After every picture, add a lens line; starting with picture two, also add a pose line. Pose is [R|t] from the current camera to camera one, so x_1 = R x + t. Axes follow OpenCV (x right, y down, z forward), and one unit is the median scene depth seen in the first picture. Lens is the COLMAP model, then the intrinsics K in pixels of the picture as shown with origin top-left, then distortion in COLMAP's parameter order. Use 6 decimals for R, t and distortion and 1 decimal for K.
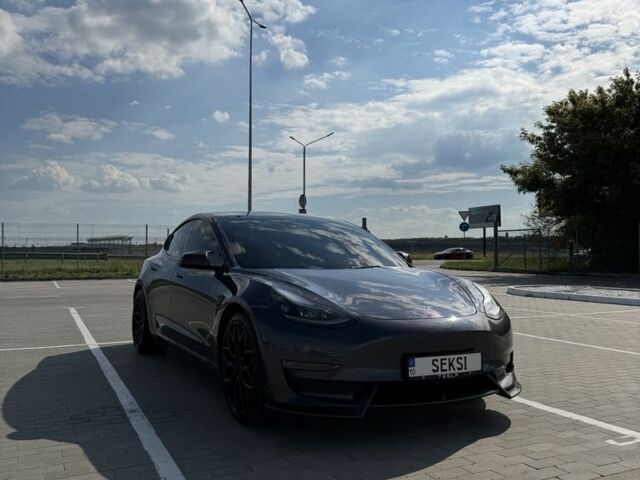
lens RADIAL K [[603.6, 0, 324.2], [0, 603.6, 240.4], [0, 0, 1]] dist [0.019723, 0.000000]
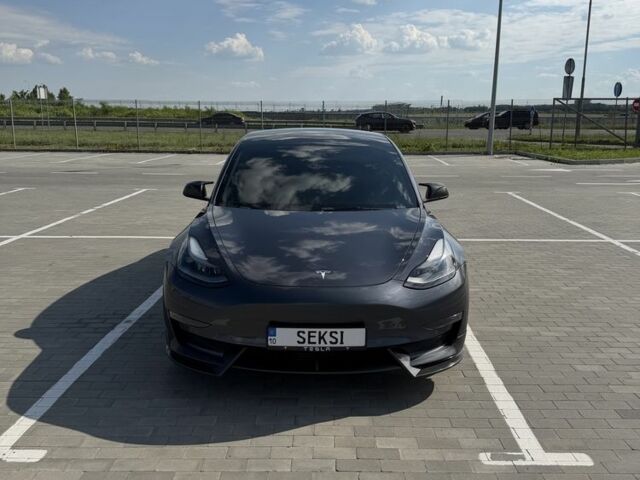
lens RADIAL K [[603.6, 0, 320.0], [0, 603.6, 244.5], [0, 0, 1]] dist [0.019723, 0.000000]
pose [[0.886903, 0.097496, -0.451551, 0.613650], [0.008318, 0.973946, 0.226626, -0.146187], [0.461881, -0.204751, 0.862985, 0.223904]]
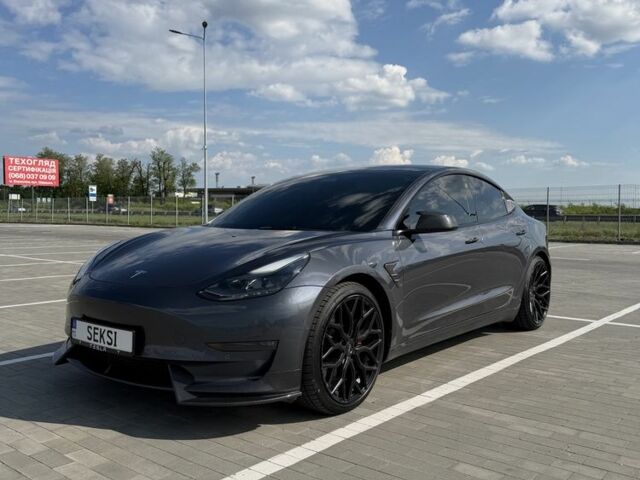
lens RADIAL K [[603.6, 0, 317.4], [0, 603.6, 241.3], [0, 0, 1]] dist [0.019723, 0.000000]
pose [[0.421118, 0.044325, -0.905922, 1.141135], [0.011846, 0.998451, 0.054359, 0.021558], [0.906929, -0.033623, 0.419940, 0.917675]]
